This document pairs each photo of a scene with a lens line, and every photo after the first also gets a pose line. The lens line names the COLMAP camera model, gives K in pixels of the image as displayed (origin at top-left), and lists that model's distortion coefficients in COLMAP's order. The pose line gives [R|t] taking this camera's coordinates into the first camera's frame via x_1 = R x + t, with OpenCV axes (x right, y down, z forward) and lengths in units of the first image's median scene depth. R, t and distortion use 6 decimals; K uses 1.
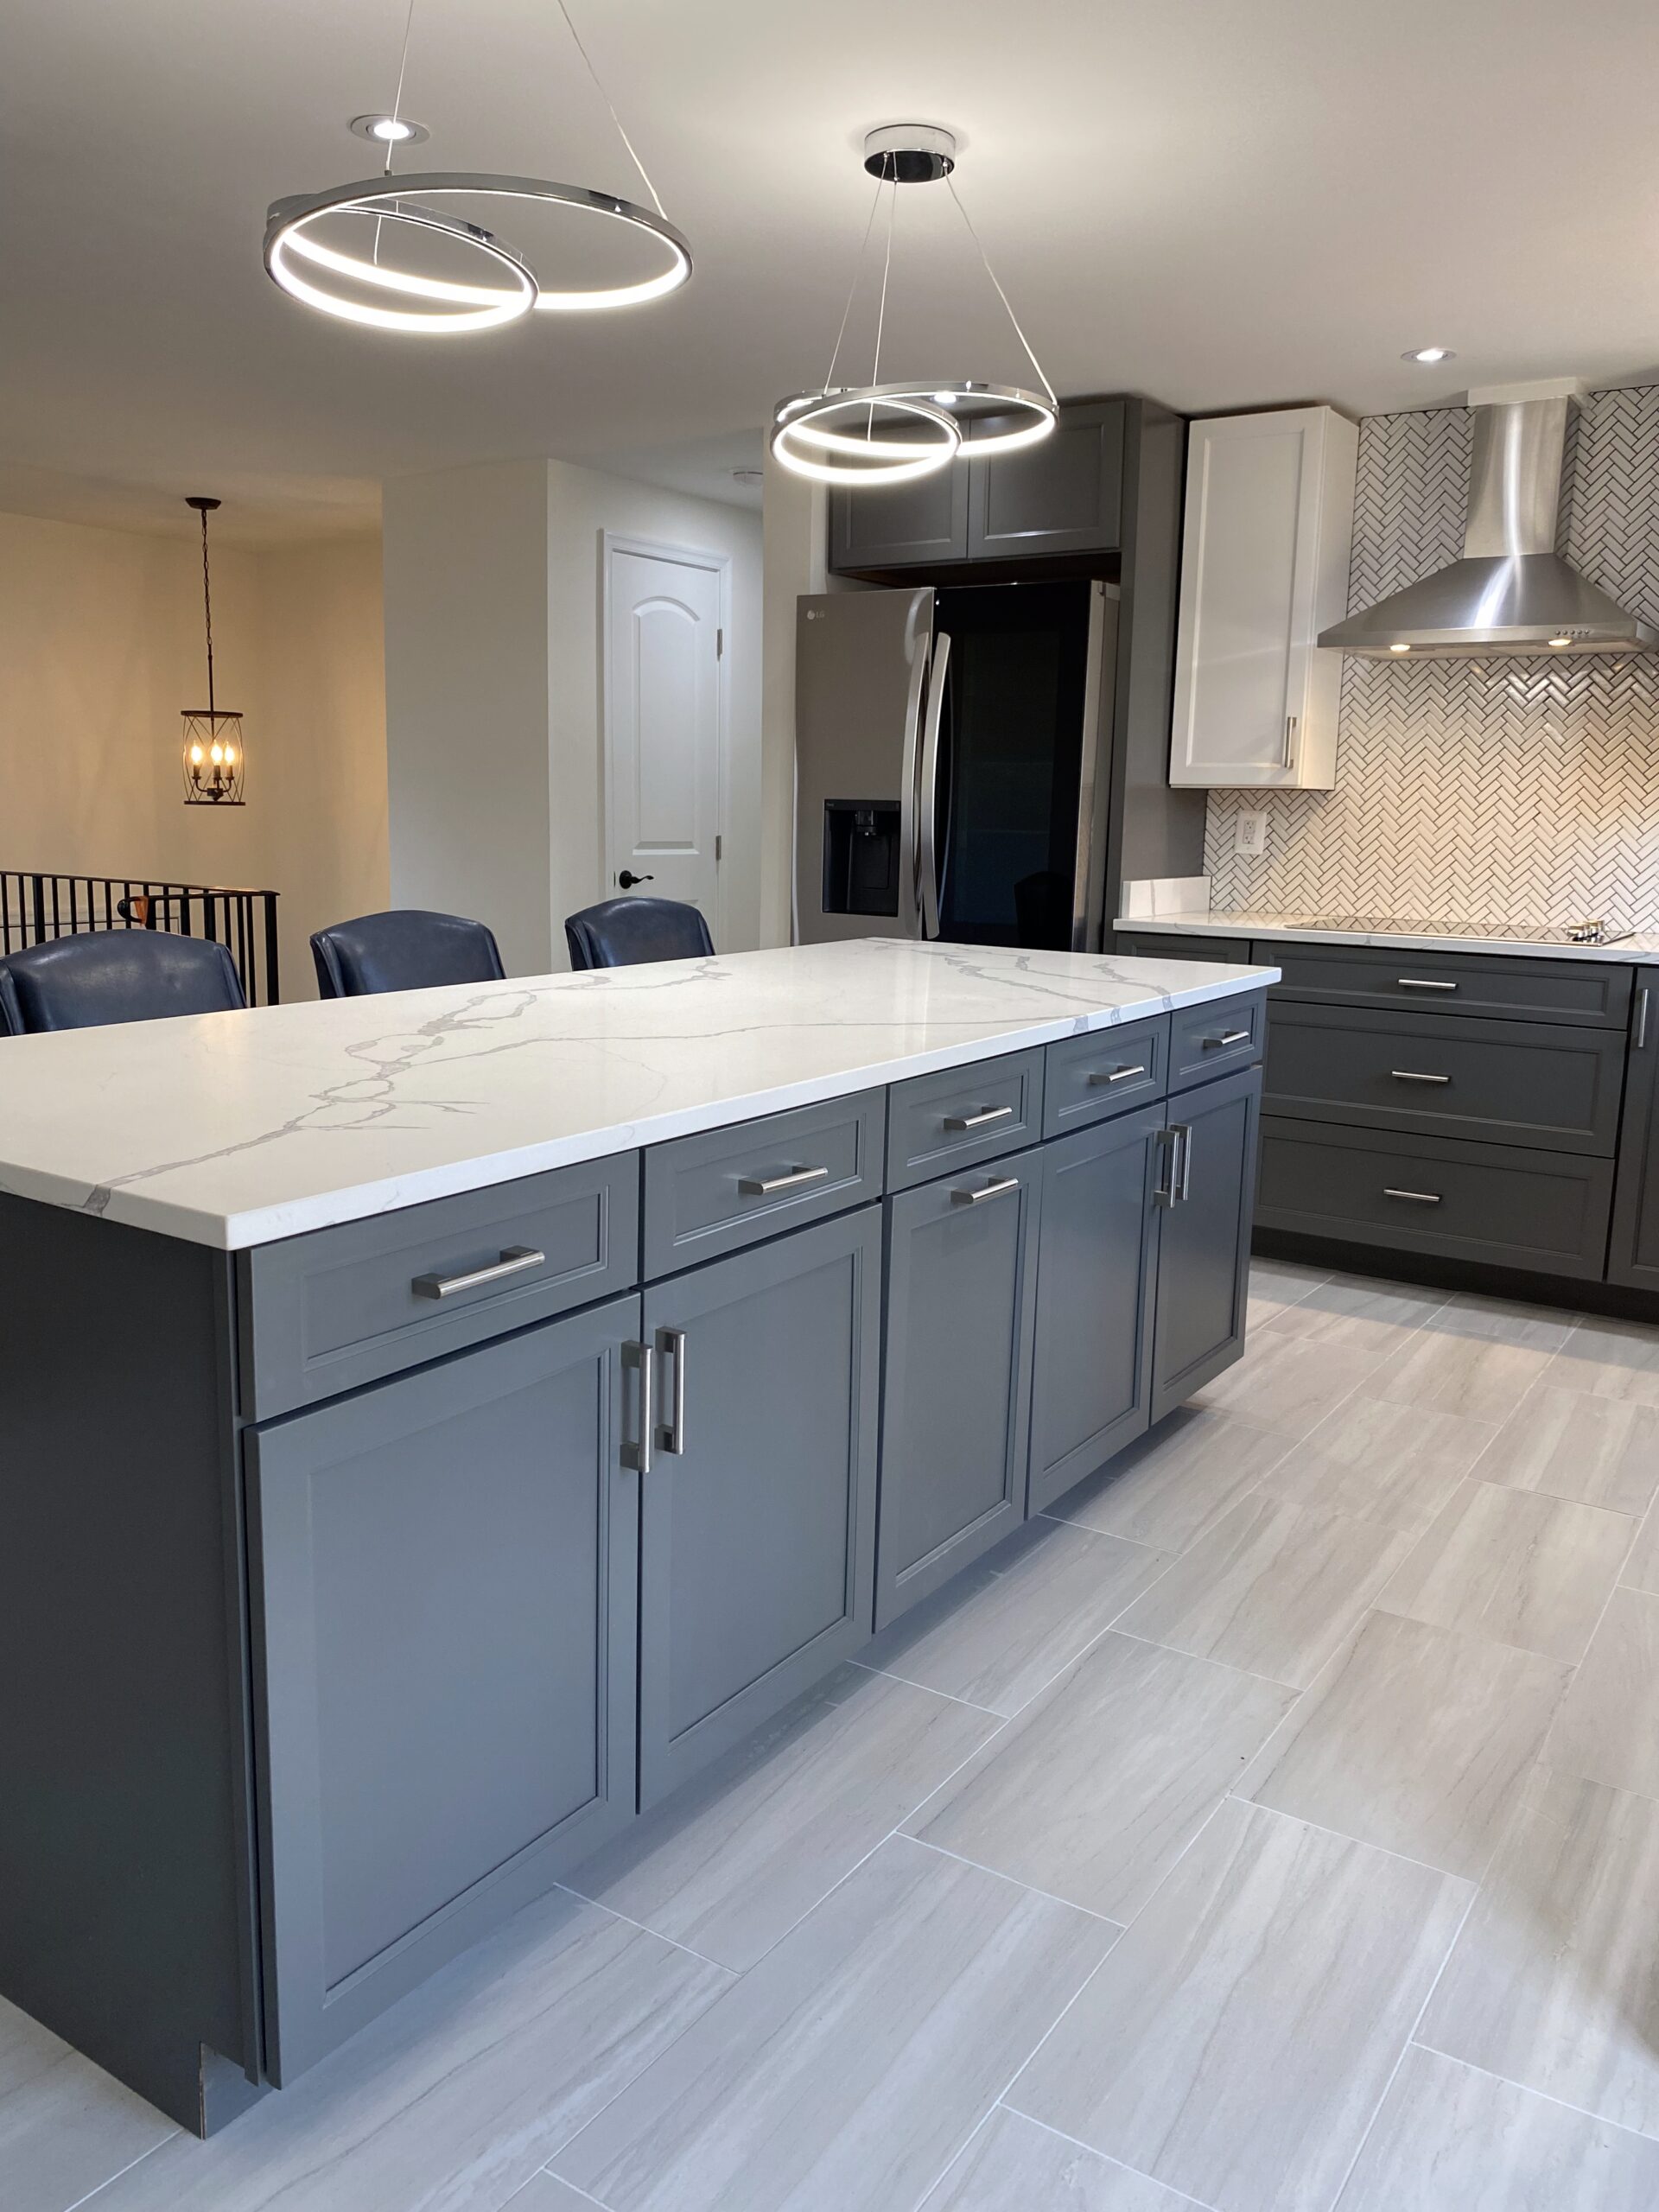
lens RADIAL K [[1701.8, 0, 772.2], [0, 1701.8, 1126.9], [0, 0, 1]] dist [-0.000116, -0.070391]
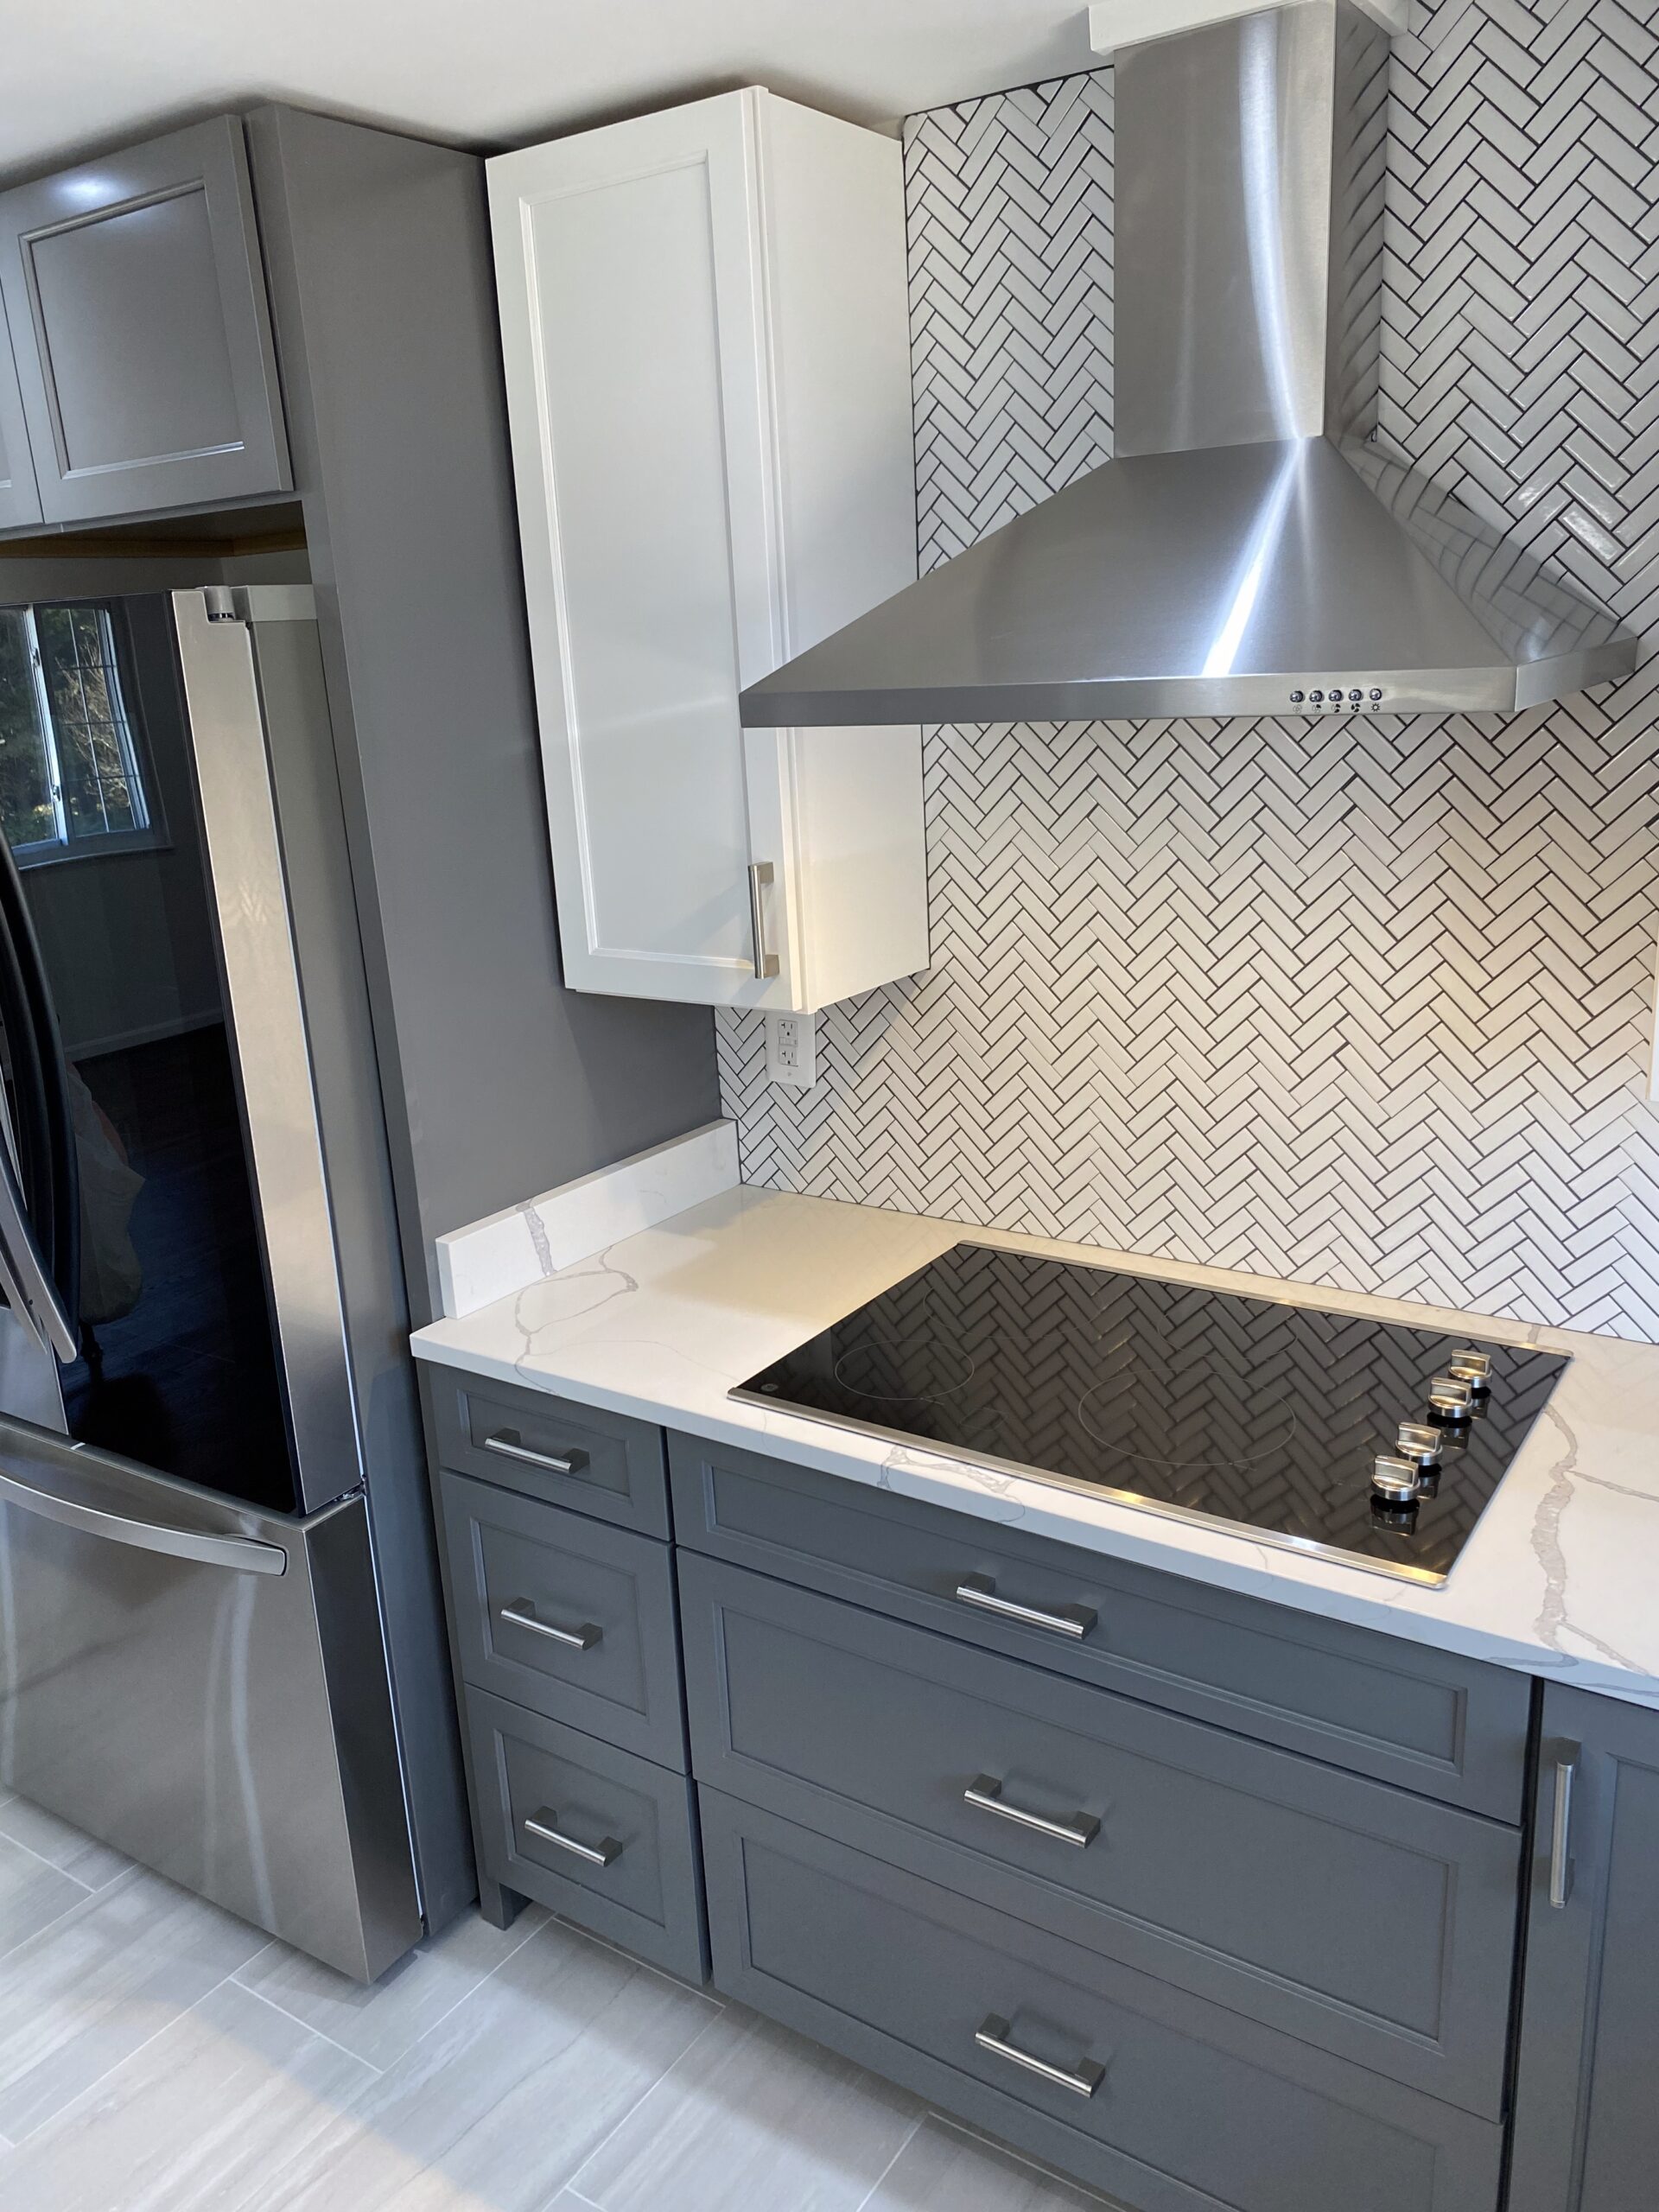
lens RADIAL K [[1683.3, 0, 826.1], [0, 1683.3, 1087.1], [0, 0, 1]] dist [0.052410, -0.107950]
pose [[0.997562, -0.069700, -0.003342, 0.317336], [0.069738, 0.994165, 0.082296, -0.216456], [-0.002413, -0.082329, 0.996602, 0.563691]]
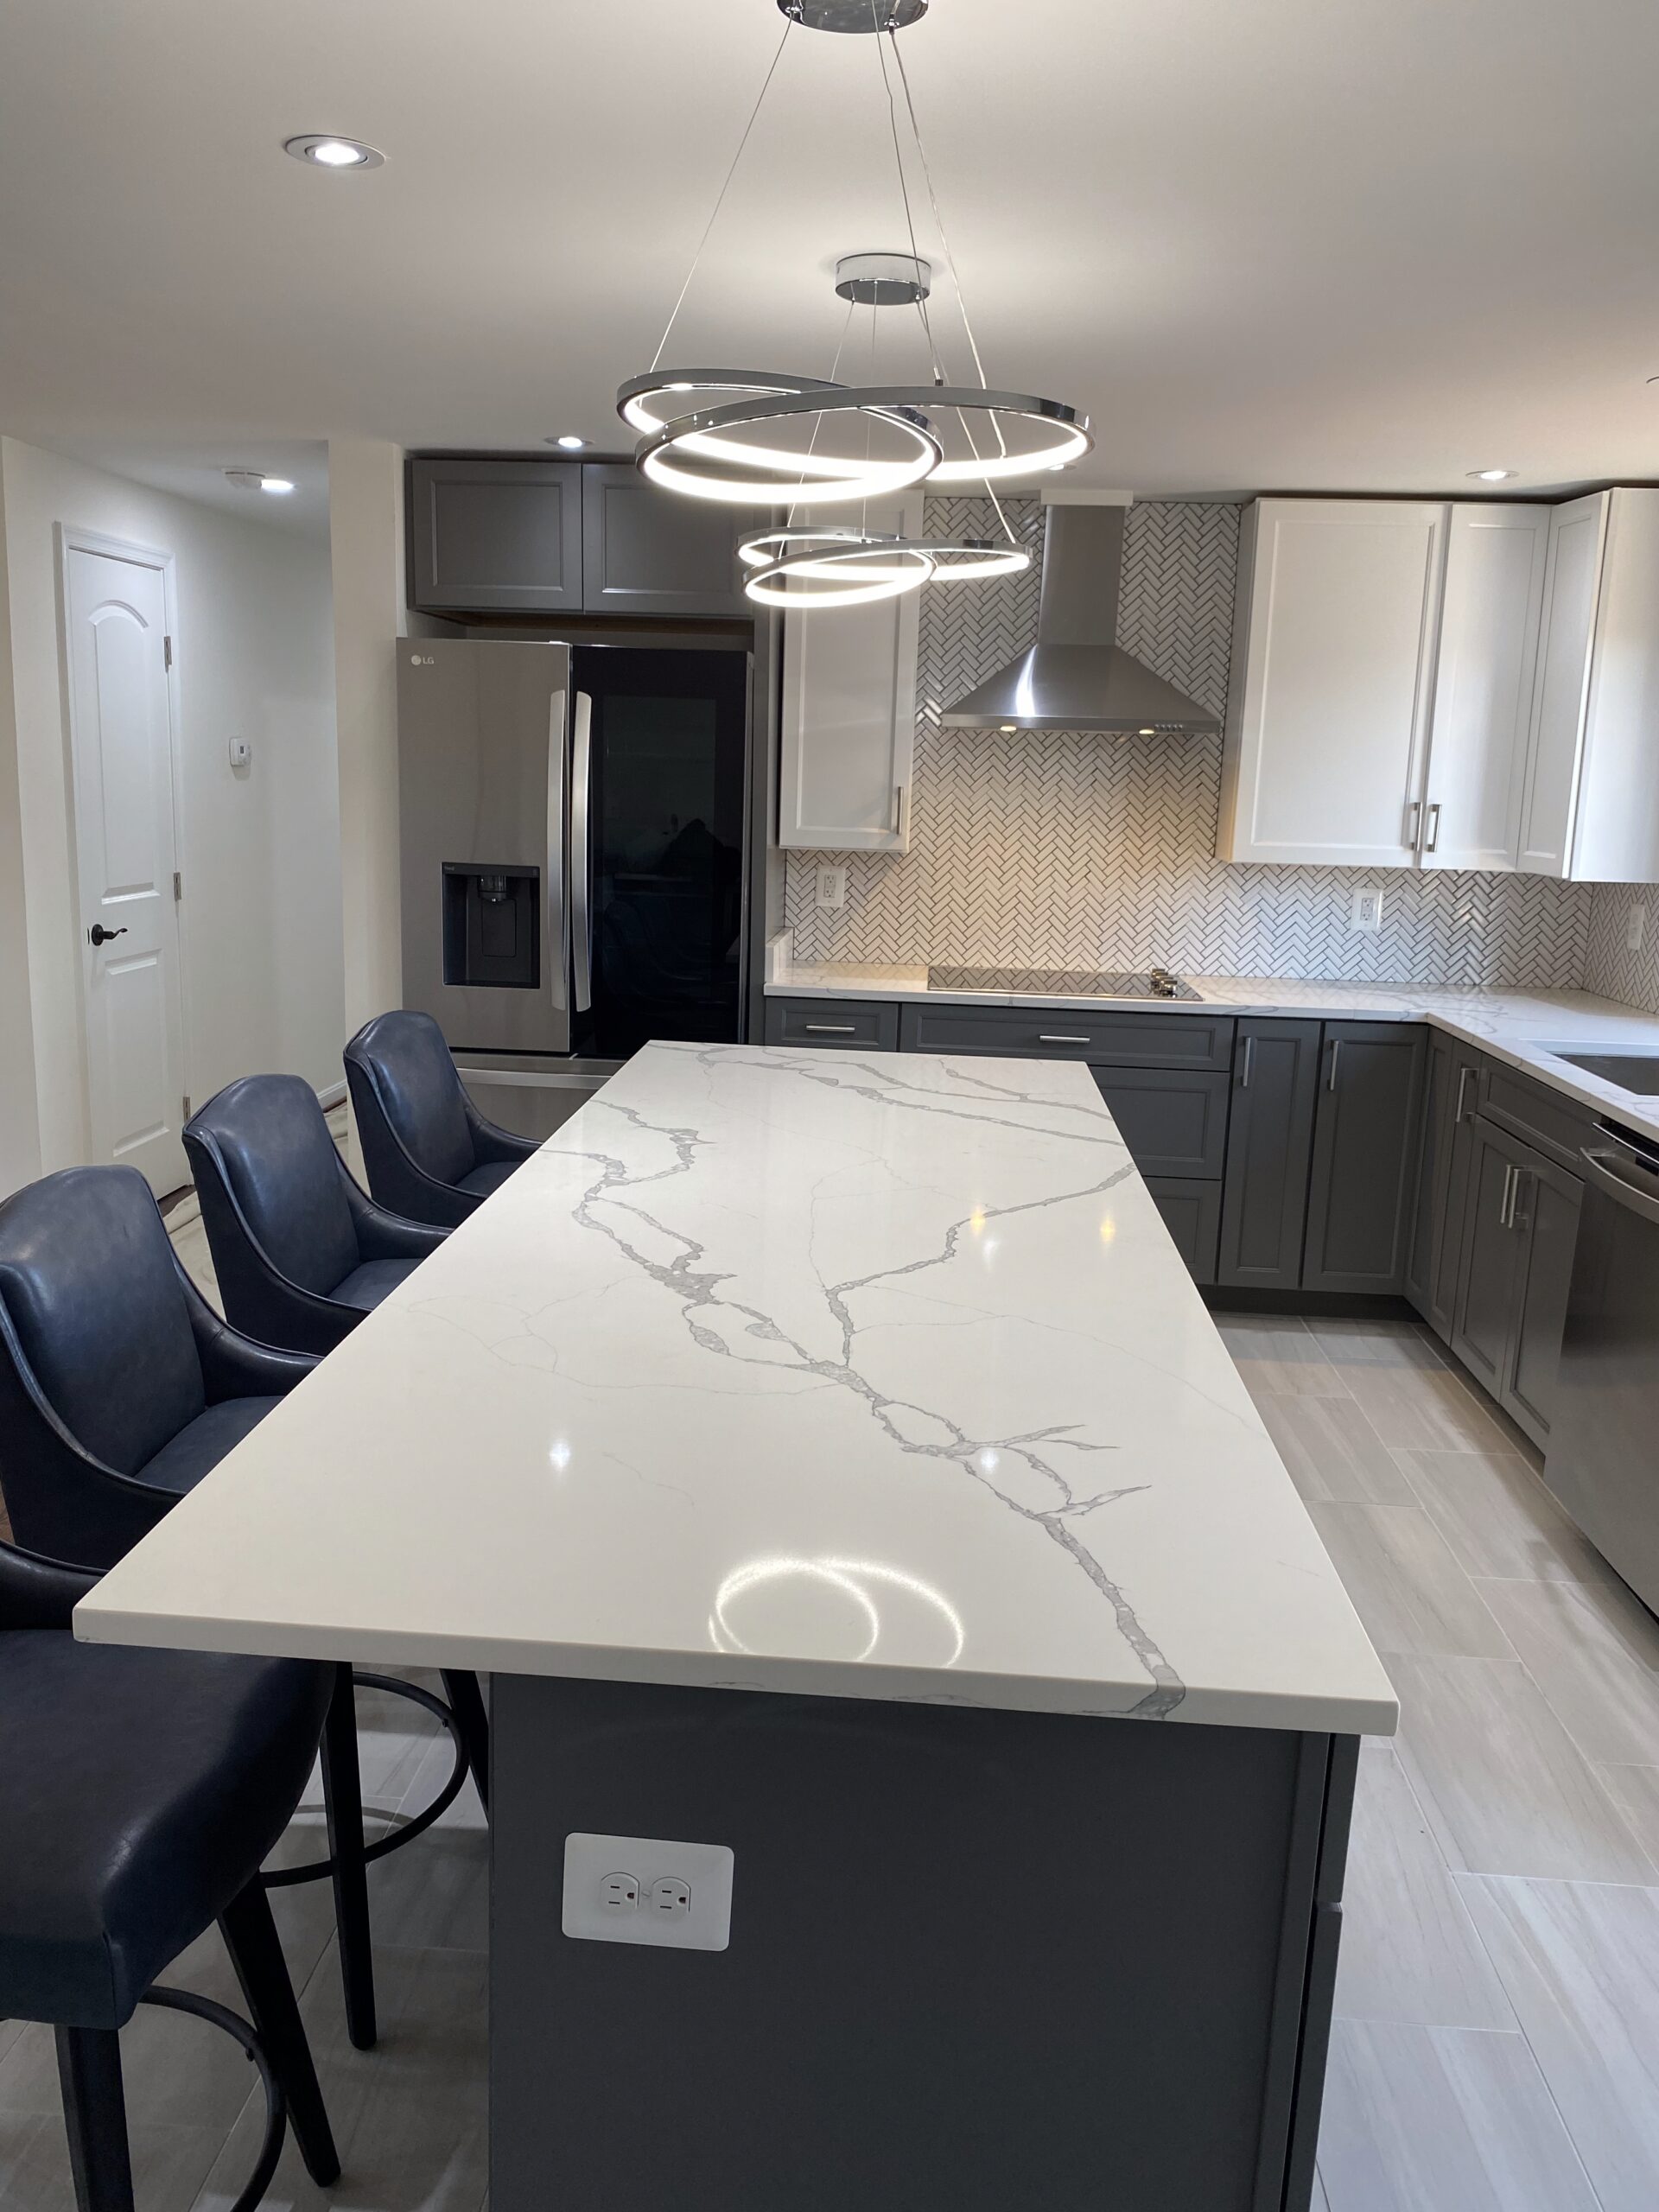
lens RADIAL K [[1693.5, 0, 817.9], [0, 1693.5, 1109.3], [0, 0, 1]] dist [0.071049, -0.169946]
pose [[0.856029, -0.091425, 0.508779, -0.292266], [0.079054, 0.995812, 0.045933, -0.092337], [-0.510848, 0.000901, 0.859671, 0.115234]]
